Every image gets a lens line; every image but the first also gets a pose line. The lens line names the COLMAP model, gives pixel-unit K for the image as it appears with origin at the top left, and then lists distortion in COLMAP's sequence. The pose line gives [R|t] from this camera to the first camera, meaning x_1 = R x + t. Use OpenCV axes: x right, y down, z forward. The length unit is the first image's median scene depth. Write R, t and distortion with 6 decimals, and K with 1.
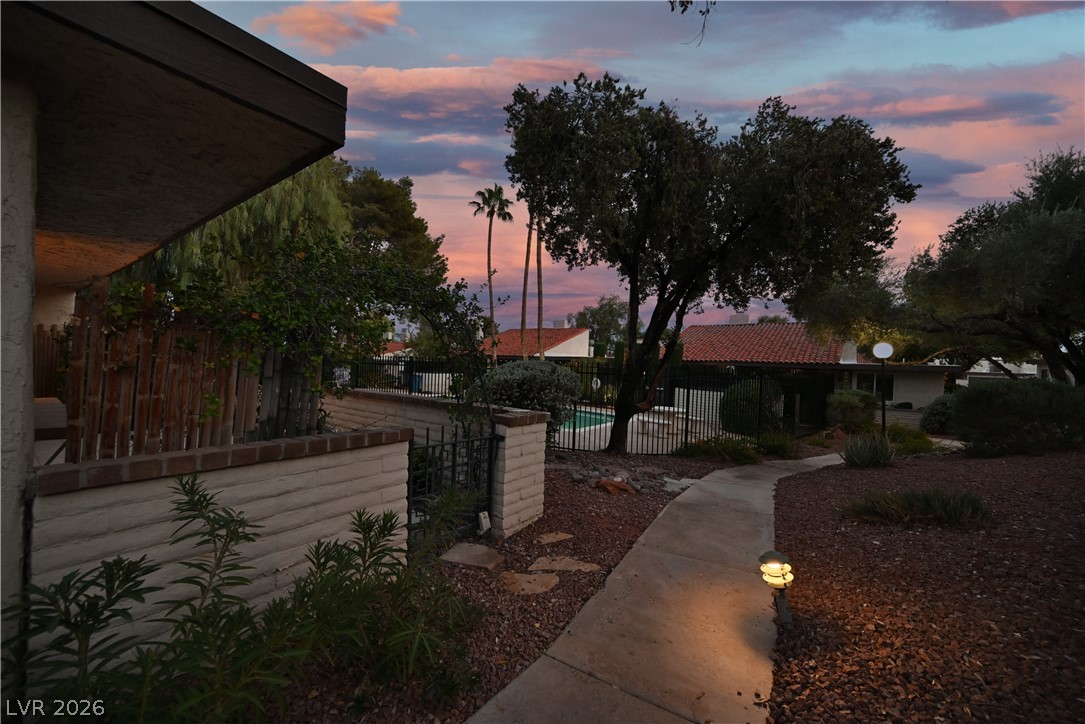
lens RADIAL K [[428.9, 0, 541.9], [0, 428.9, 367.4], [0, 0, 1]] dist [0.001952, 0.000306]
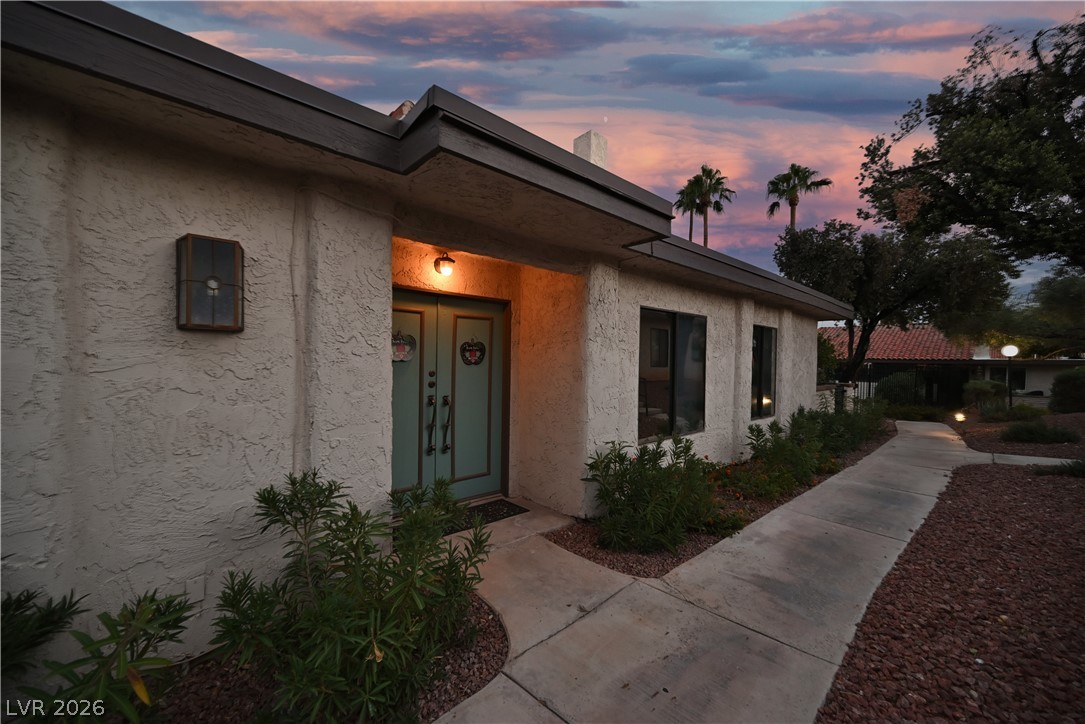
lens RADIAL K [[428.9, 0, 543.0], [0, 428.9, 366.8], [0, 0, 1]] dist [0.001952, 0.000306]
pose [[0.984424, -0.012231, -0.175387, -0.406695], [0.012773, 0.999916, 0.001962, -0.008712], [0.175348, -0.004172, 0.984498, -0.572893]]
